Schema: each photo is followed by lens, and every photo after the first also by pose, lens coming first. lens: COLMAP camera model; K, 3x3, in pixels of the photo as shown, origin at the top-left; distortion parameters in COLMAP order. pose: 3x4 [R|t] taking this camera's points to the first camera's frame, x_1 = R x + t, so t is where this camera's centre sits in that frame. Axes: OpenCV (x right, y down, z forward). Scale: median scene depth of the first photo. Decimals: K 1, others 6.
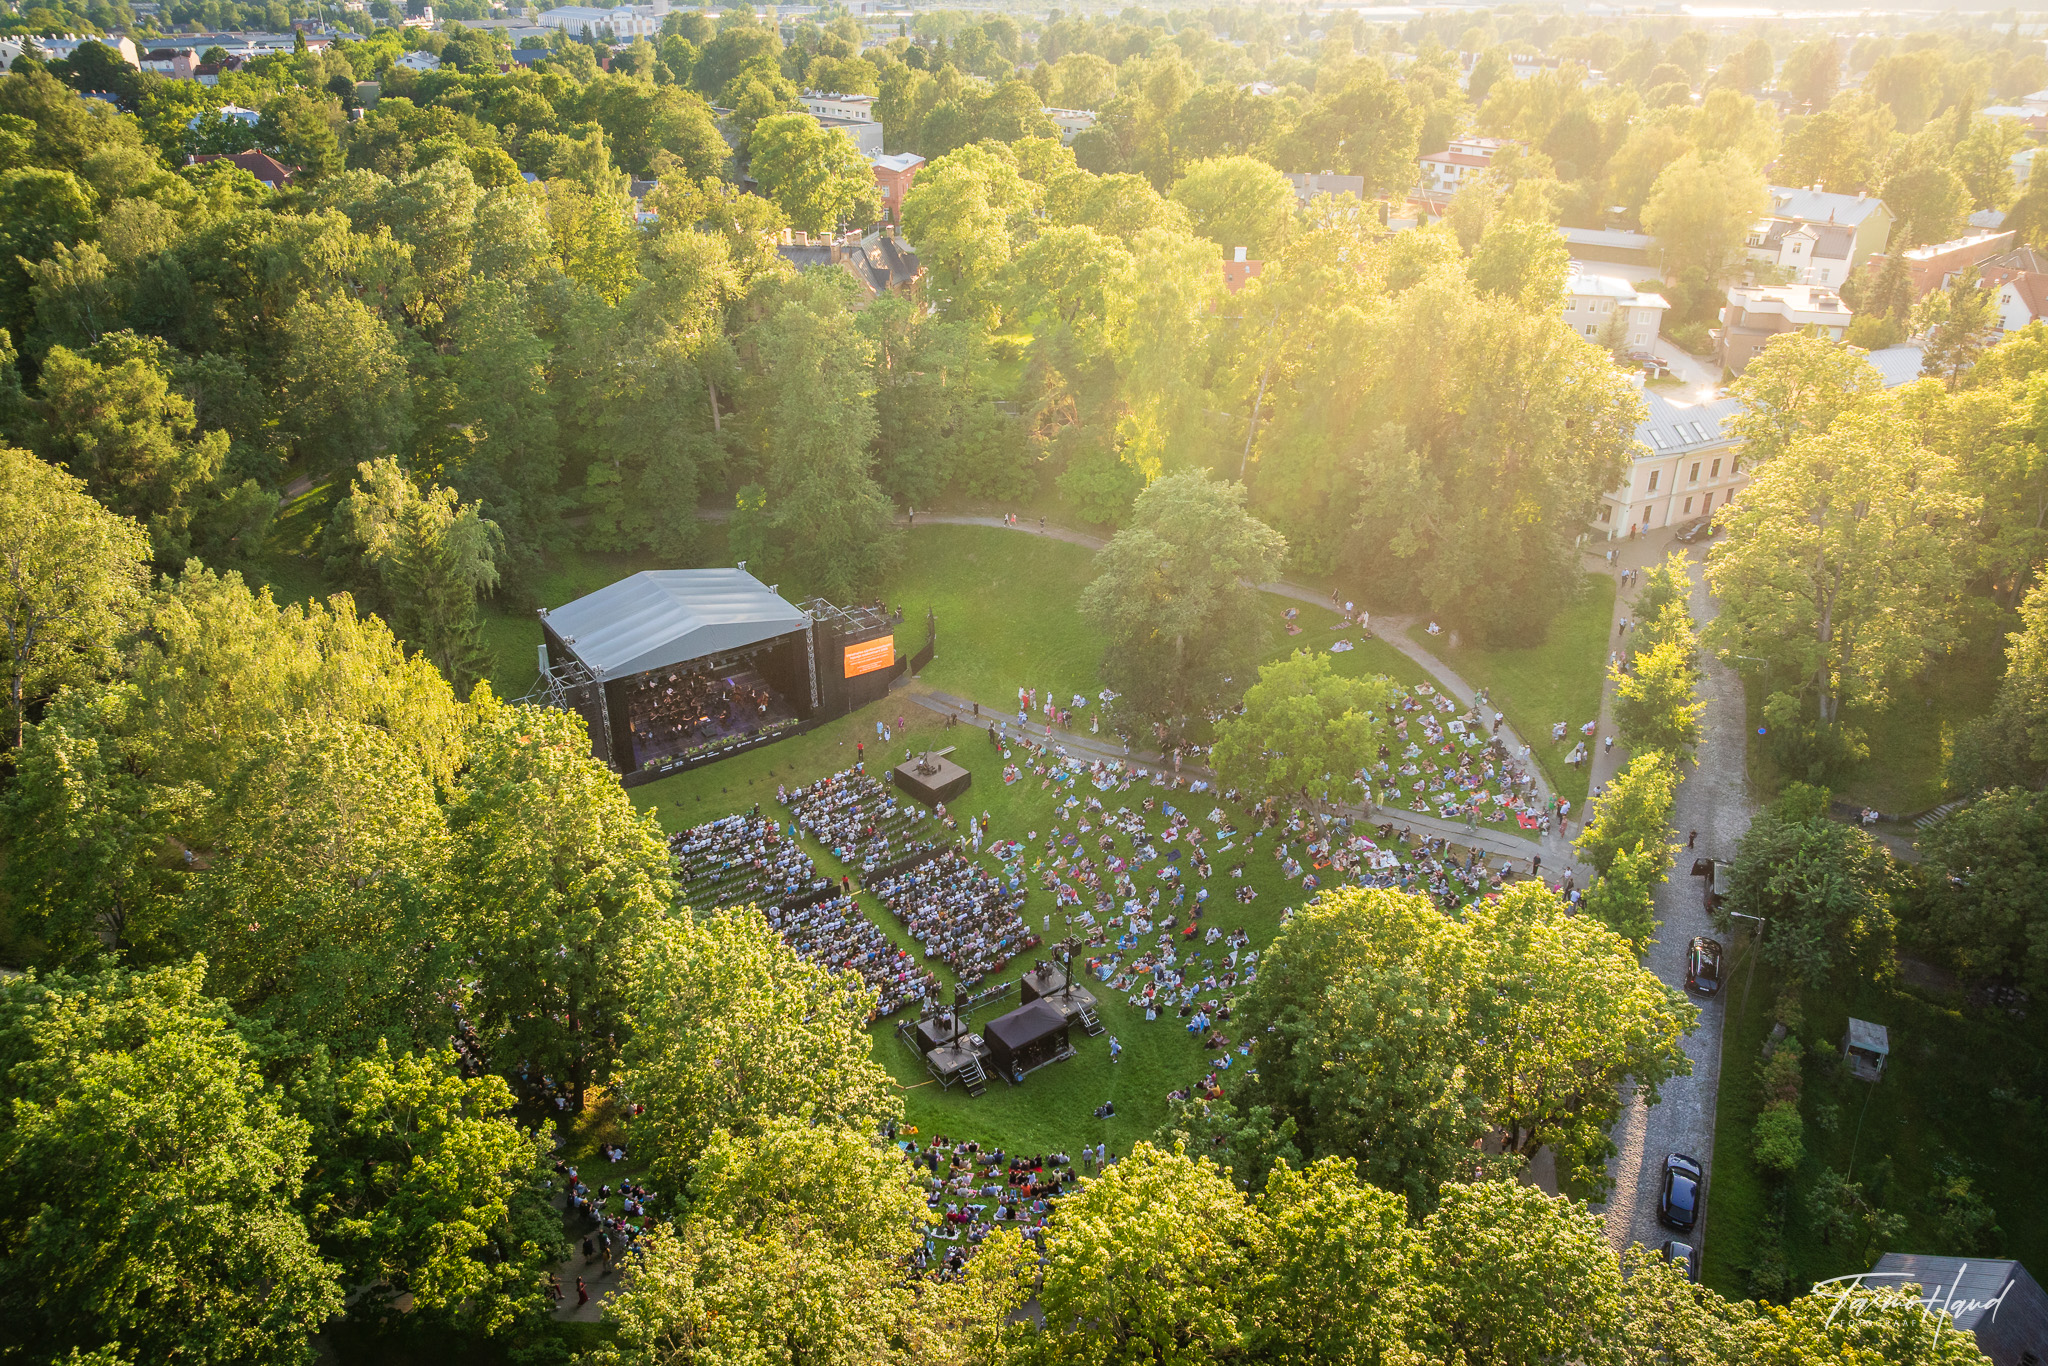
lens RADIAL K [[1439.3, 0, 1037.2], [0, 1439.3, 680.3], [0, 0, 1]] dist [-0.033053, -0.007005]
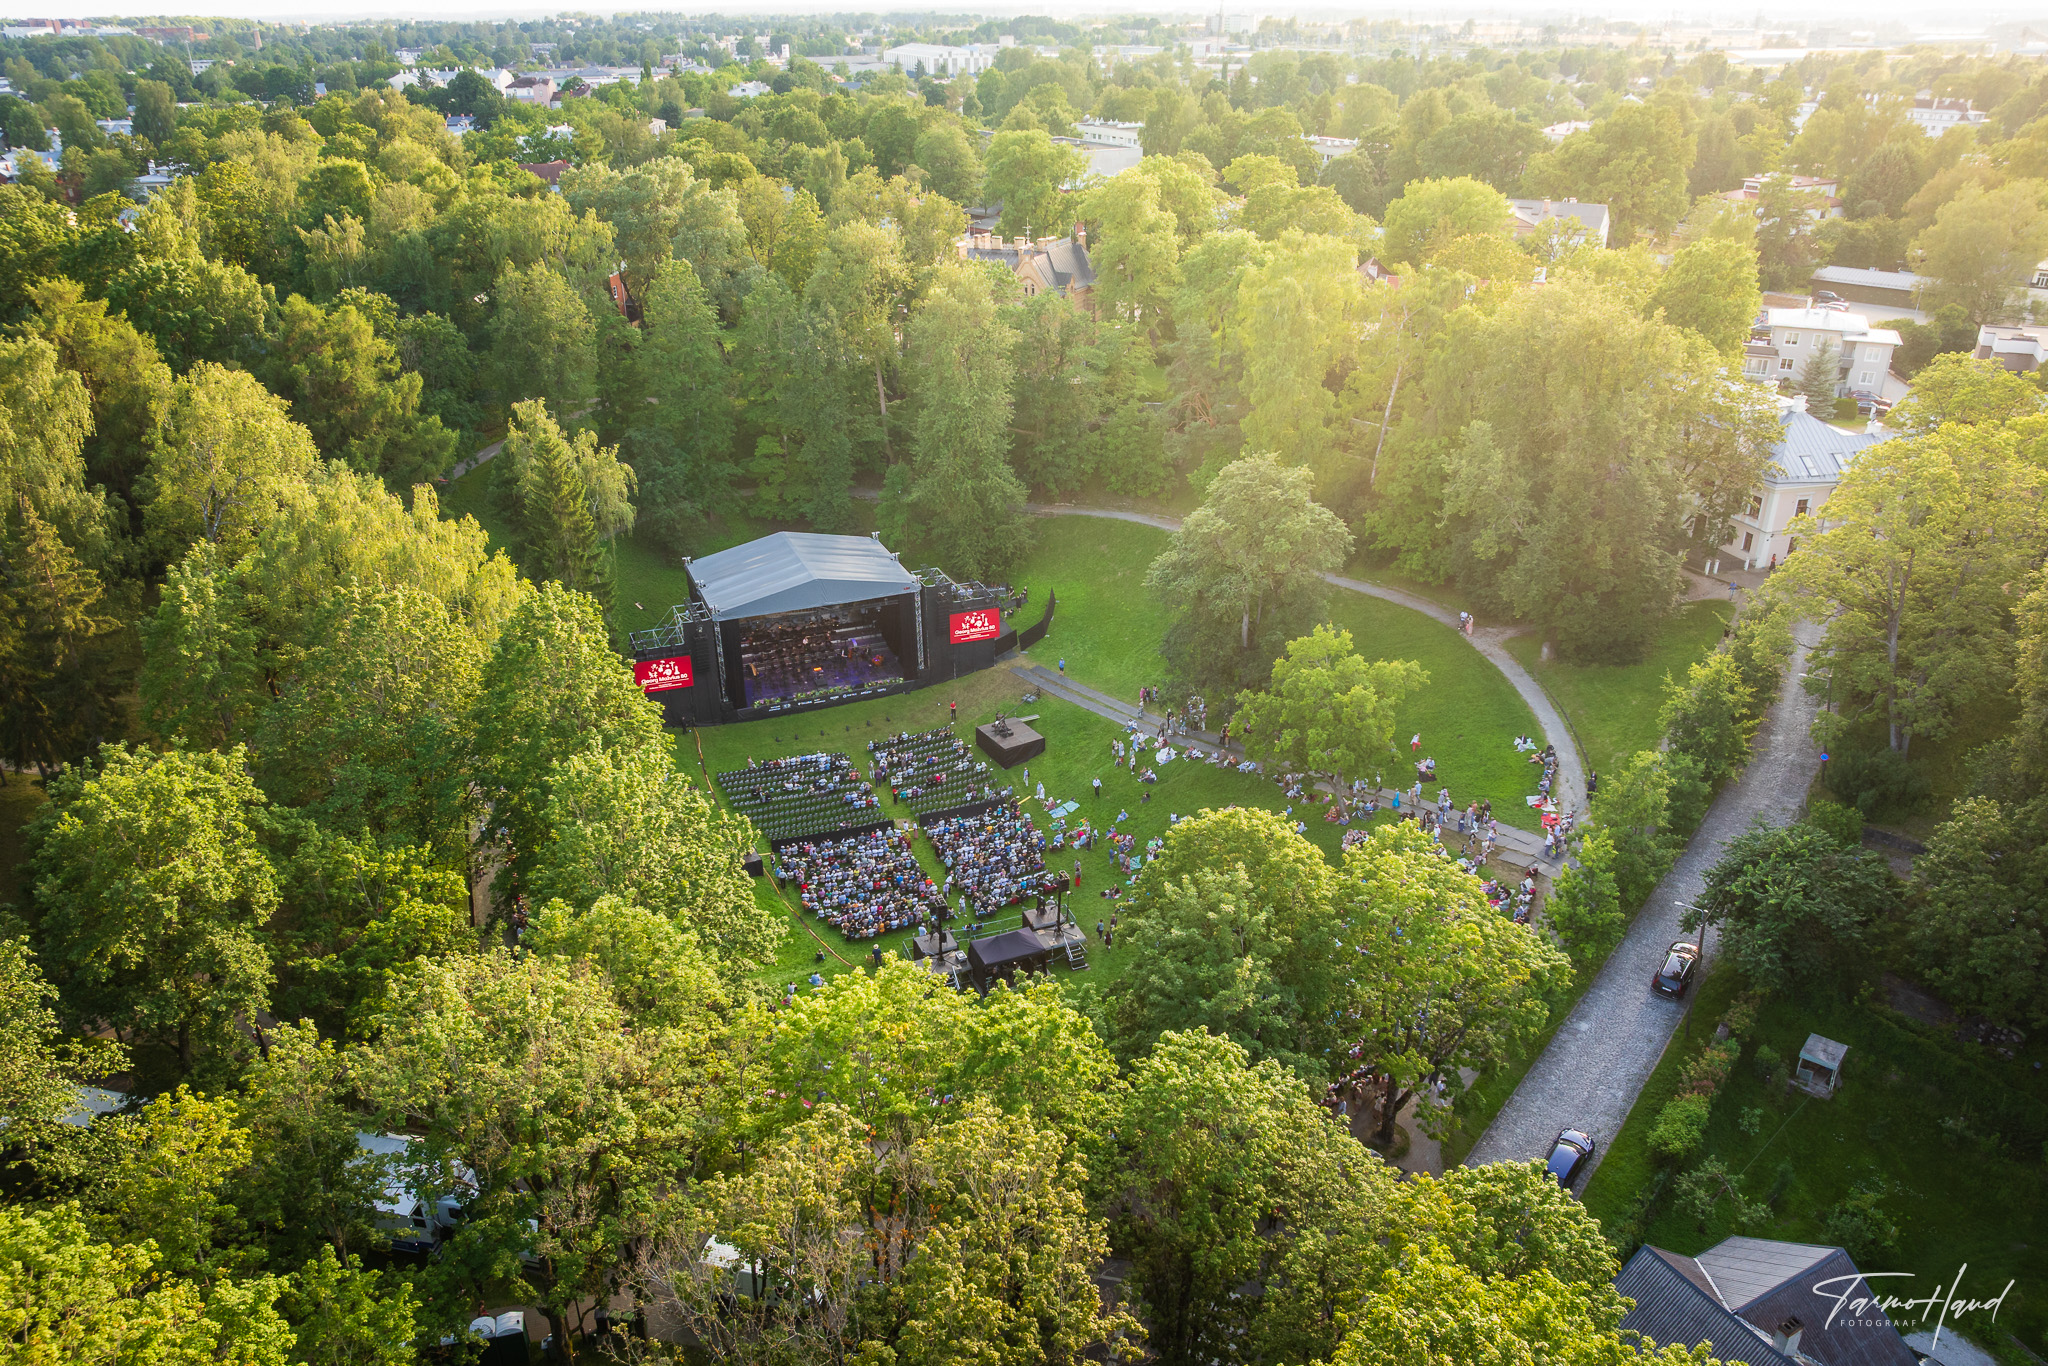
lens RADIAL K [[1459.2, 0, 1038.0], [0, 1459.2, 752.8], [0, 0, 1]] dist [-0.026961, -0.024022]
pose [[0.973731, 0.095826, -0.206557, 0.186436], [-0.093882, 0.995398, 0.019220, 0.060261], [0.207448, 0.000677, 0.978246, -0.046456]]
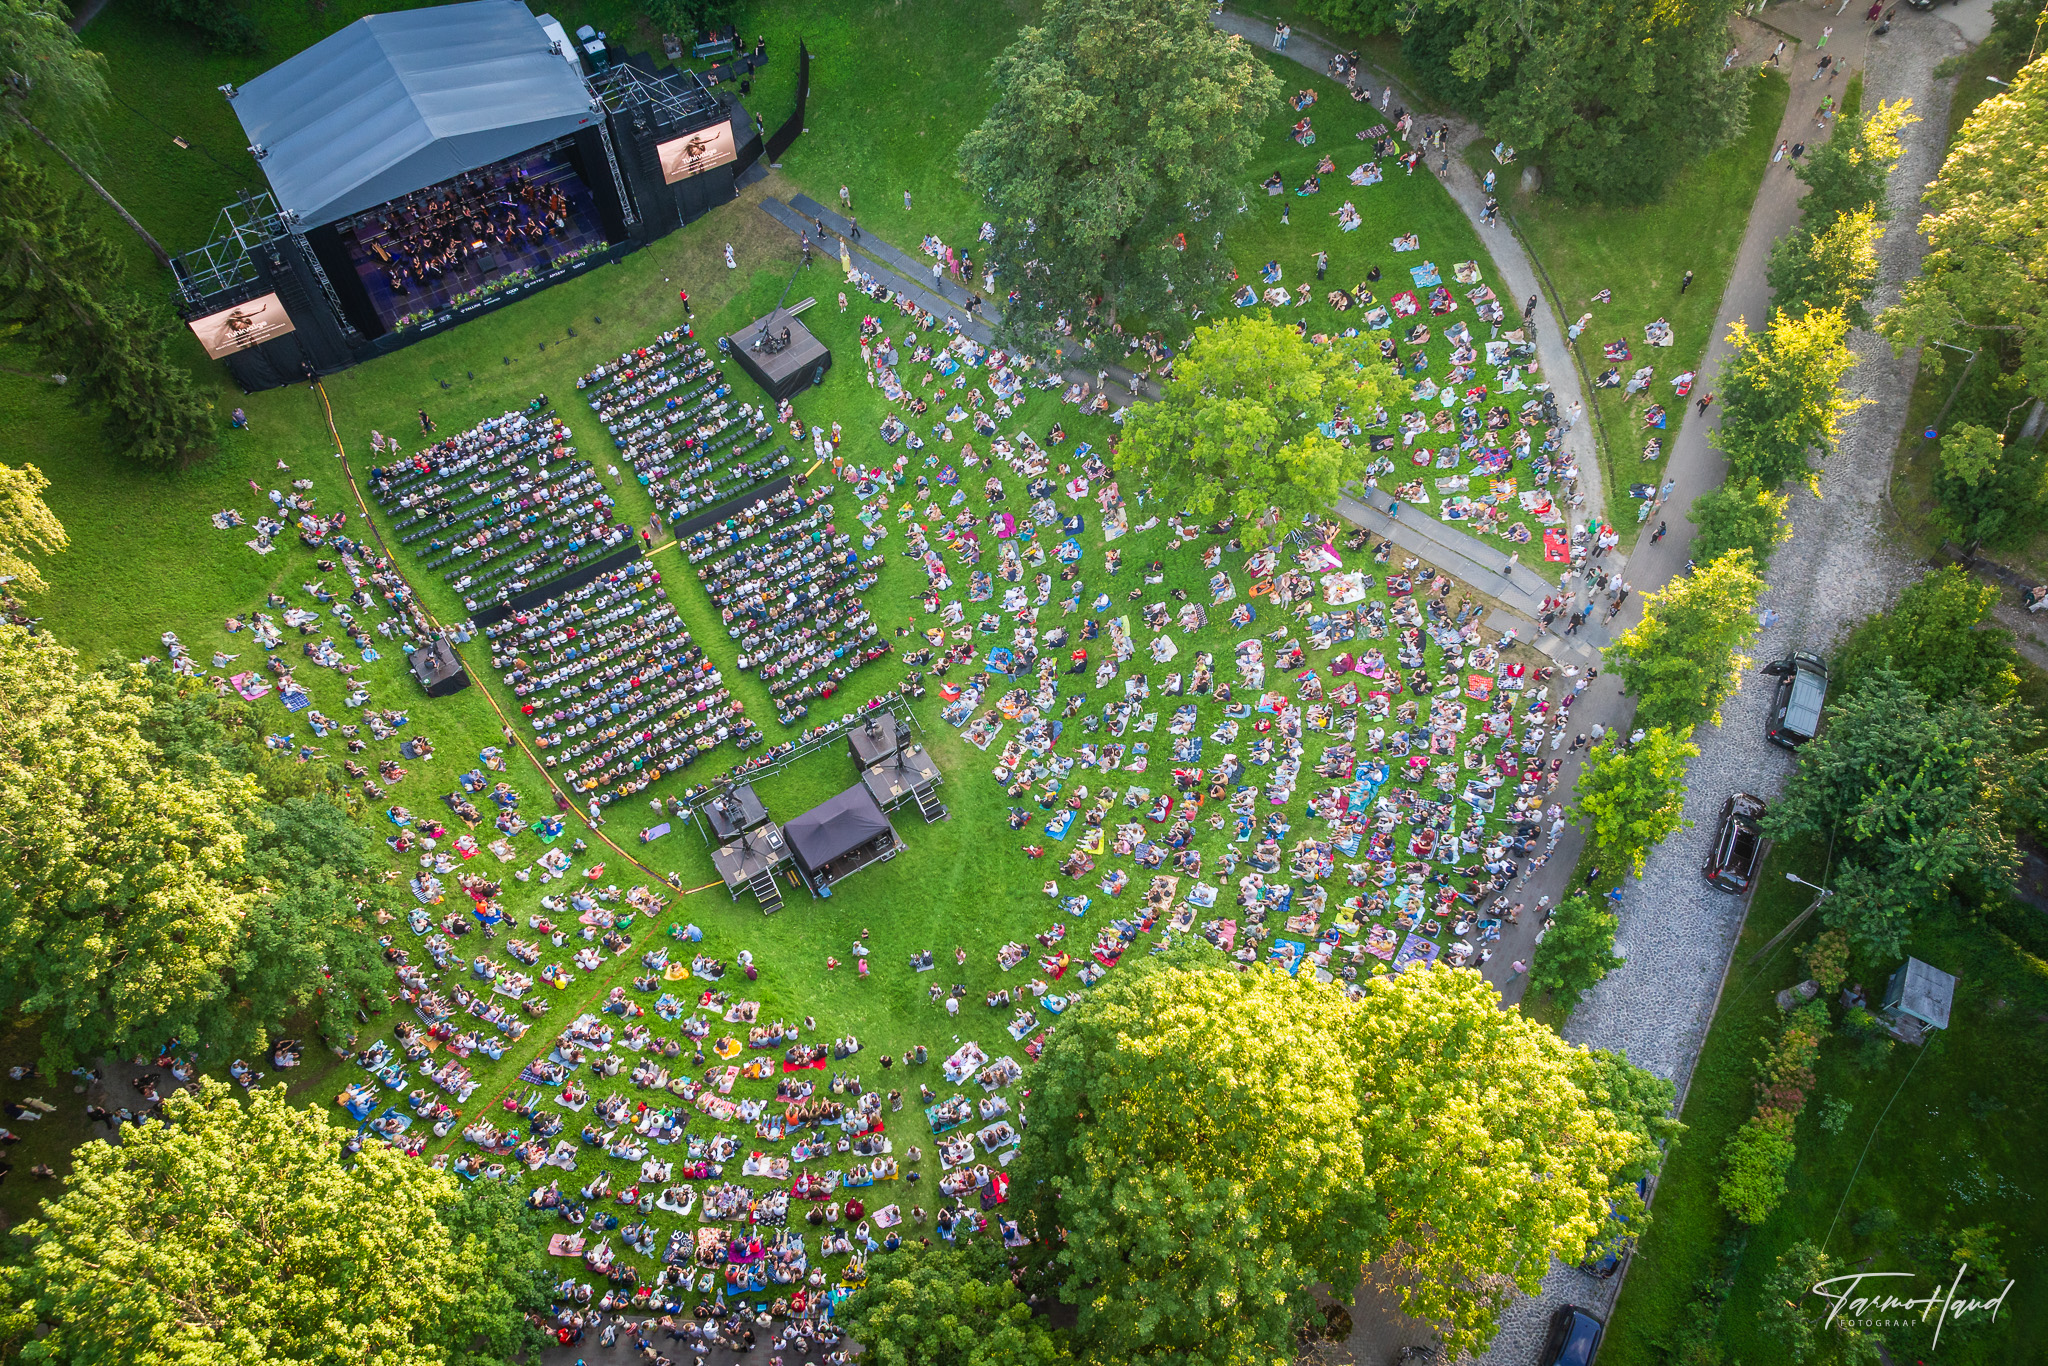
lens RADIAL K [[1439.3, 0, 1037.2], [0, 1439.3, 680.3], [0, 0, 1]] dist [-0.033053, -0.007005]
pose [[0.998239, 0.051415, -0.029587, 0.099460], [-0.028597, 0.854080, 0.519355, -0.194758], [0.051972, -0.517594, 0.854047, 0.316779]]
